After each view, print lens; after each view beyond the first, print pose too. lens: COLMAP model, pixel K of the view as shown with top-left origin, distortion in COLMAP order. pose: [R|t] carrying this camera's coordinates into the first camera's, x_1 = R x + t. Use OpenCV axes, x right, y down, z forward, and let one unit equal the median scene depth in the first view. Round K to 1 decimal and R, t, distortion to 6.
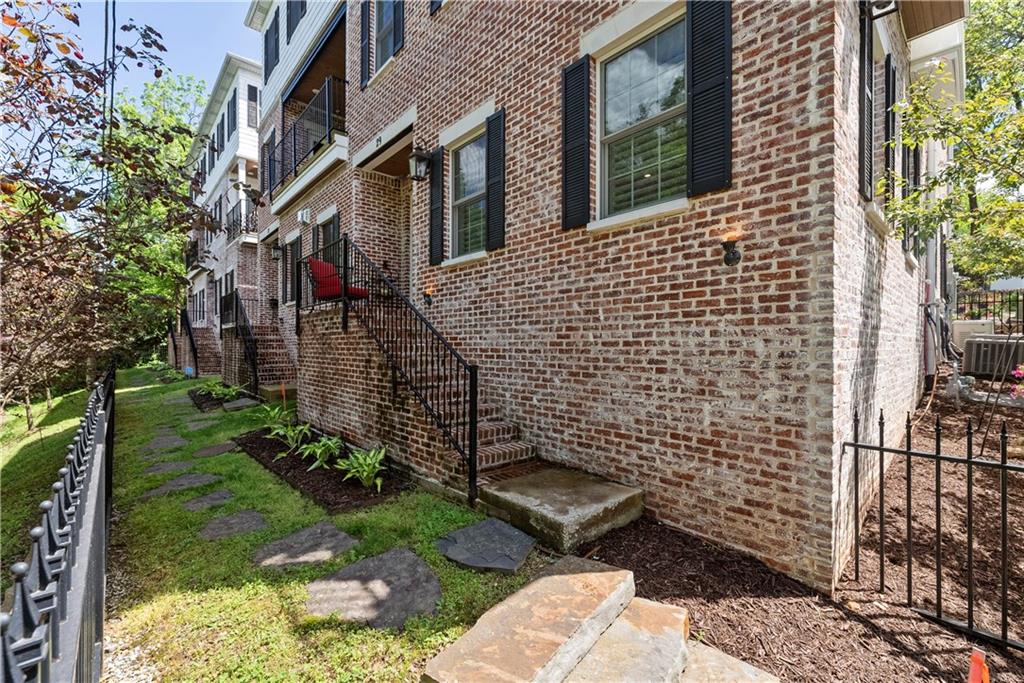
lens RADIAL K [[419.7, 0, 511.4], [0, 419.7, 344.8], [0, 0, 1]] dist [0.003493, -0.000473]
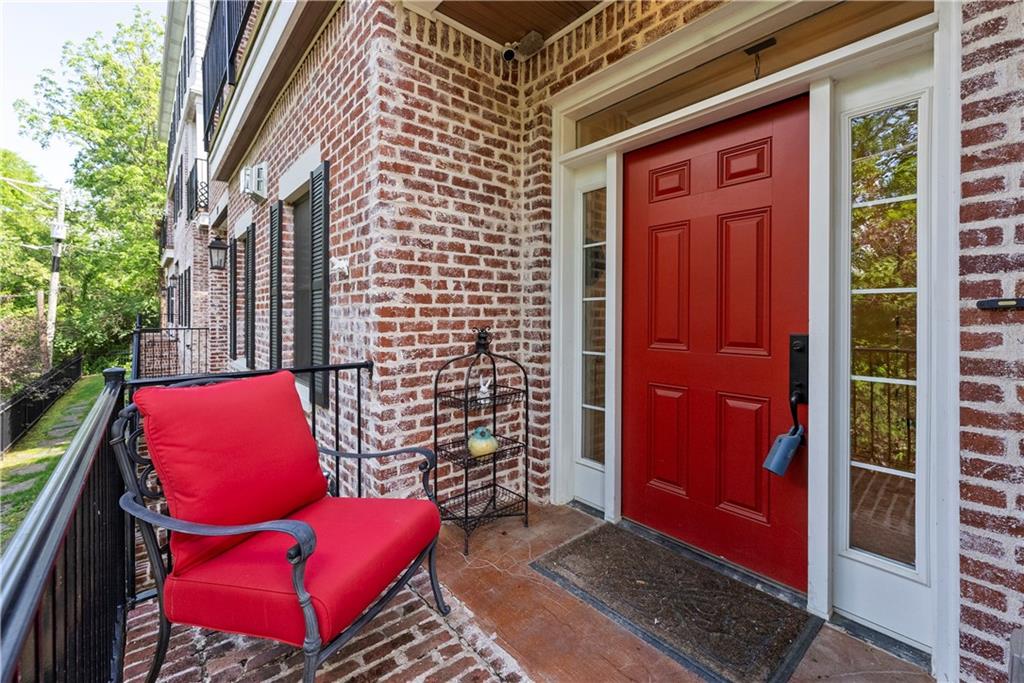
lens RADIAL K [[419.7, 0, 511.4], [0, 419.7, 315.2], [0, 0, 1]] dist [0.003493, -0.000473]
pose [[0.999418, 0.000154, -0.034121, -0.266117], [0.000050, 0.999982, 0.005991, -0.207669], [0.034122, -0.005990, 0.999400, 0.702476]]
